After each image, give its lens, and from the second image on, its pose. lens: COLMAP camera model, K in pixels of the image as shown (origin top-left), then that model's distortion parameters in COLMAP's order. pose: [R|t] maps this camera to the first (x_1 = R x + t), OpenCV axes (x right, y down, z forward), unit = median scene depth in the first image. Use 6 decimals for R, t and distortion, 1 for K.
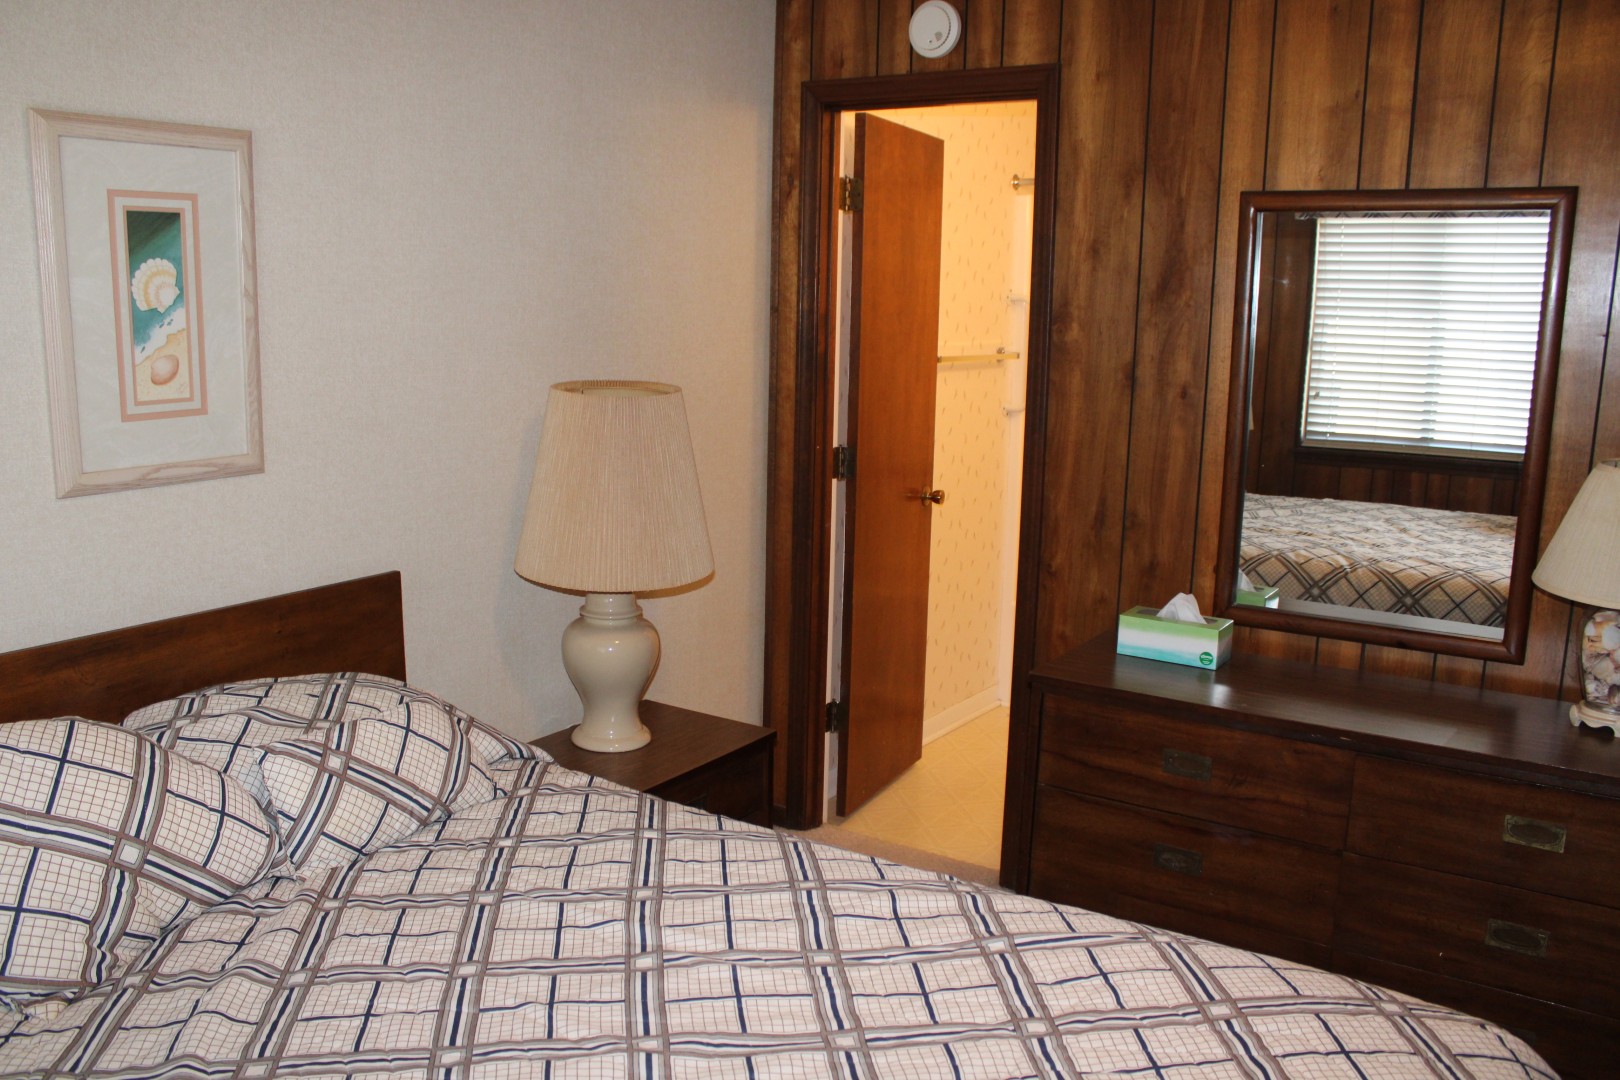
lens RADIAL K [[1338.8, 0, 798.8], [0, 1338.8, 559.6], [0, 0, 1]] dist [-0.165833, 0.144015]
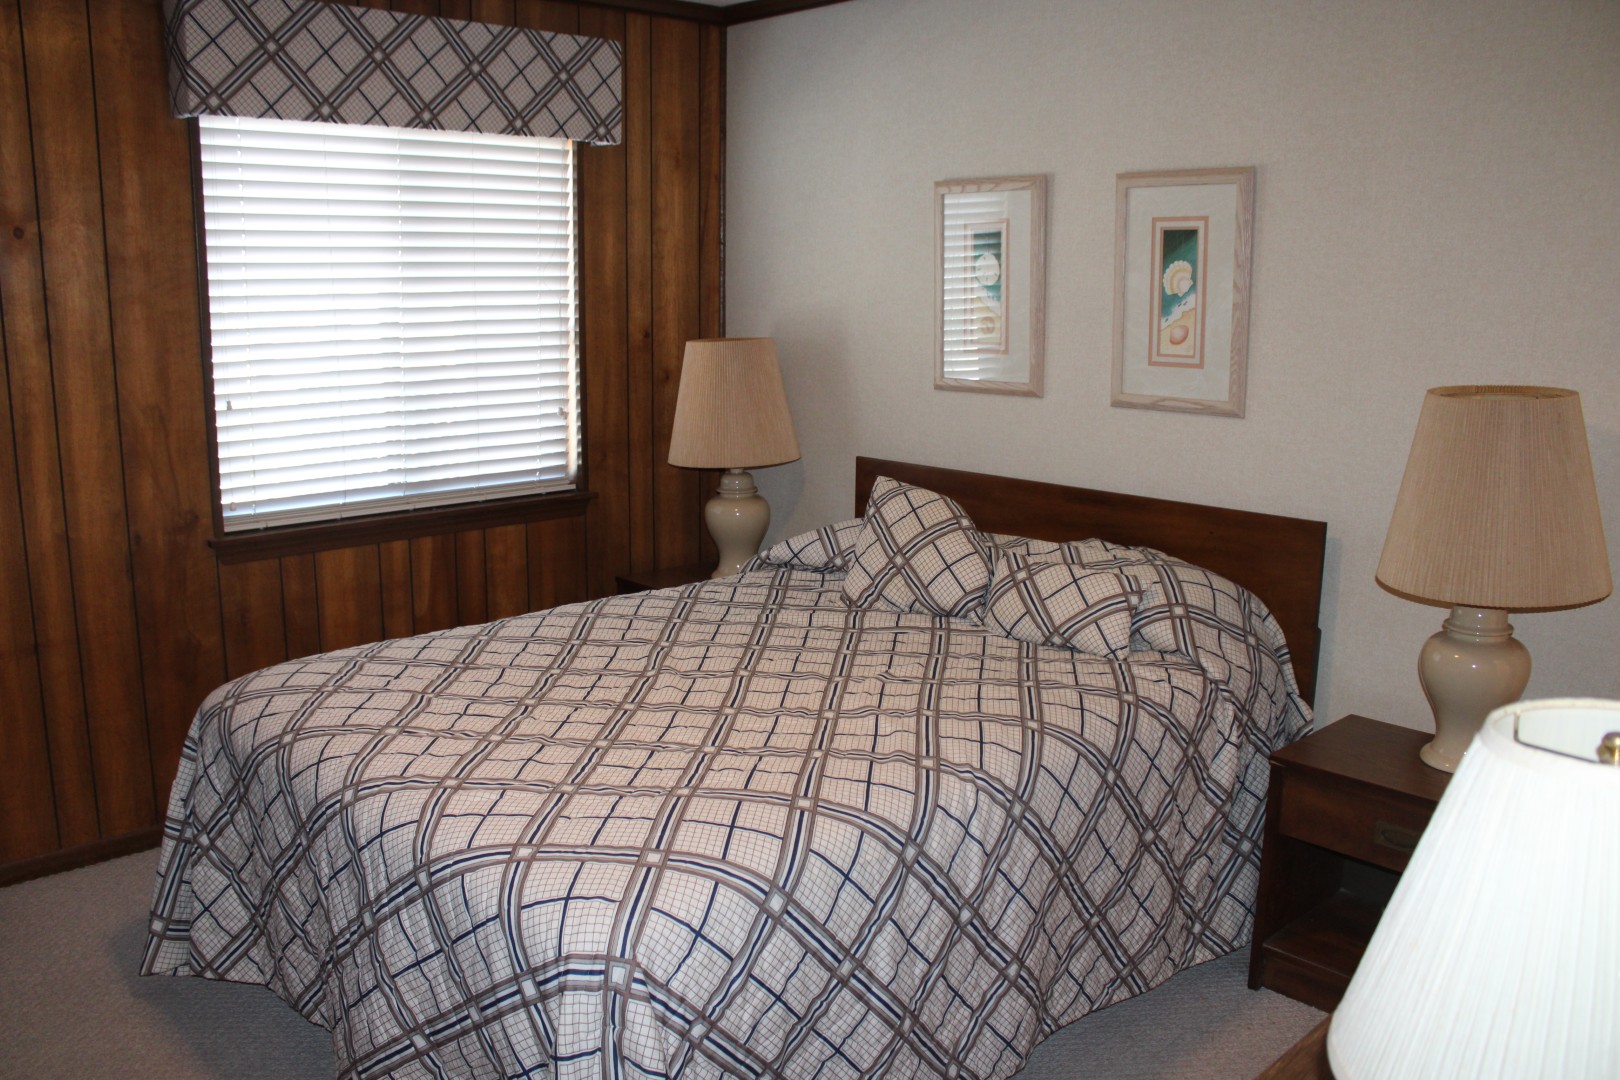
lens RADIAL K [[1338.8, 0, 798.8], [0, 1338.8, 559.6], [0, 0, 1]] dist [-0.165833, 0.144015]
pose [[-0.222709, 0.184316, -0.957303, 1.129163], [-0.201314, 0.952105, 0.230149, -0.163819], [0.953873, 0.243974, -0.174937, 0.925883]]
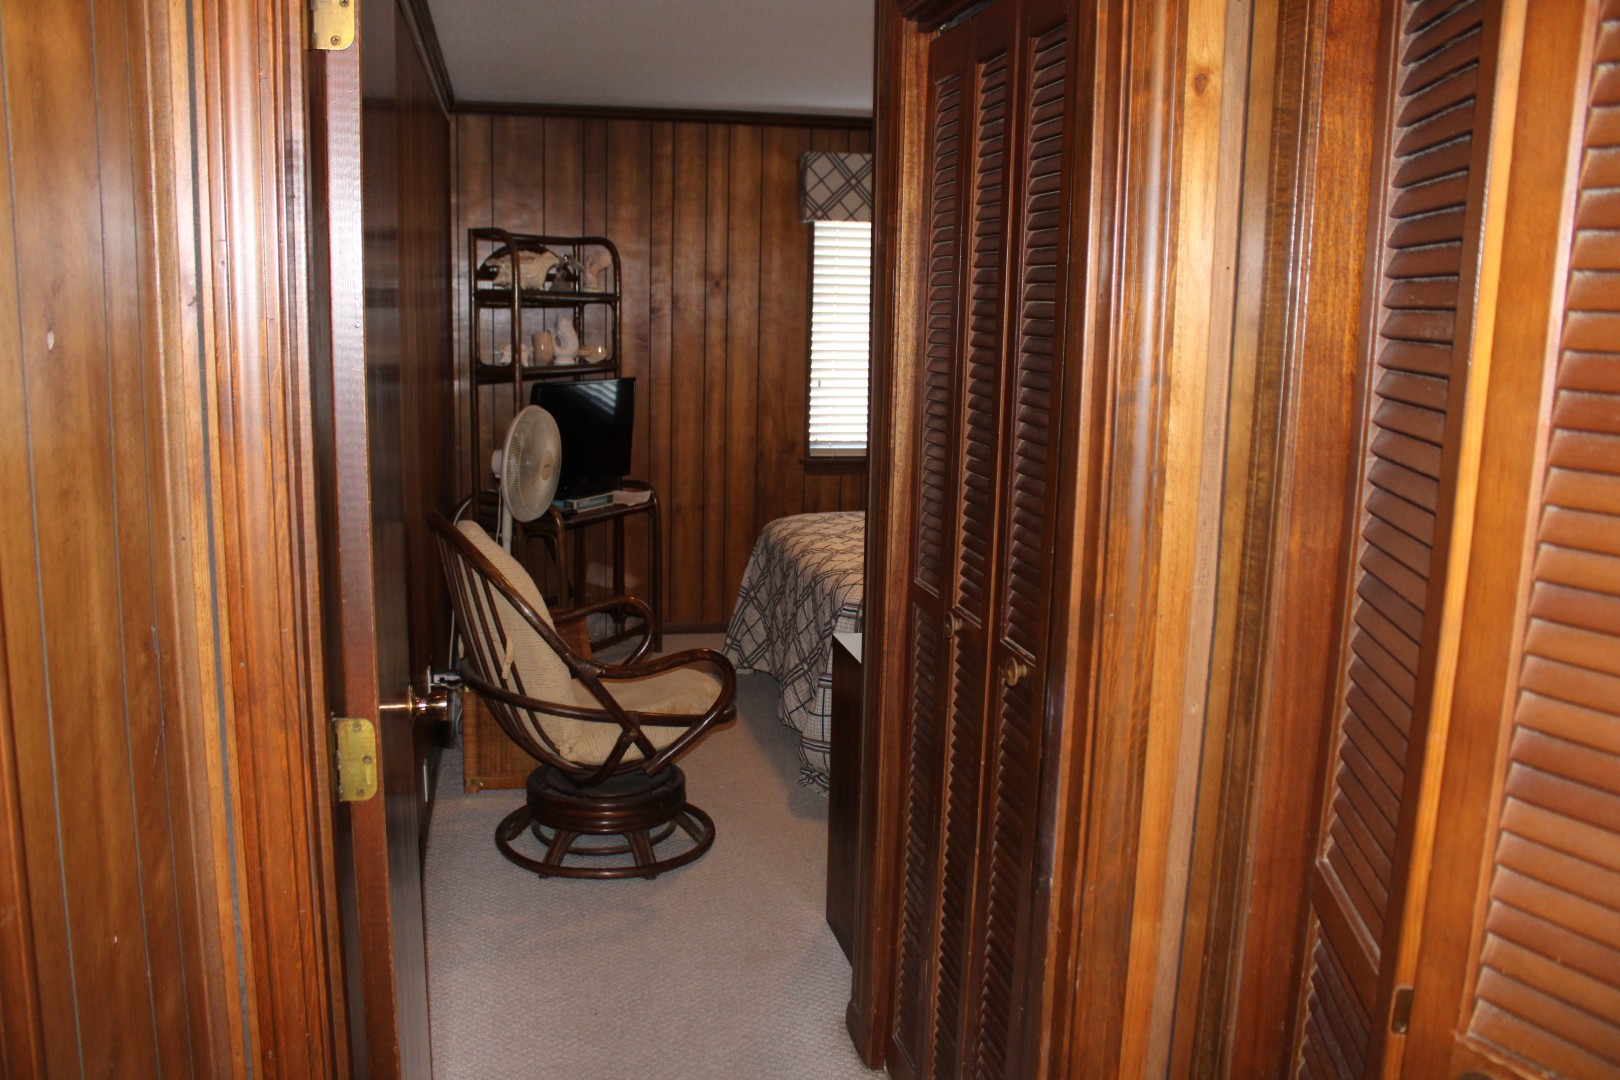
lens RADIAL K [[1338.8, 0, 798.8], [0, 1338.8, 559.6], [0, 0, 1]] dist [-0.165833, 0.144015]
pose [[-0.700776, 0.099797, -0.706367, 2.730577], [-0.166837, 0.939781, 0.298290, -0.546435], [0.693598, 0.326882, -0.641926, 3.135510]]
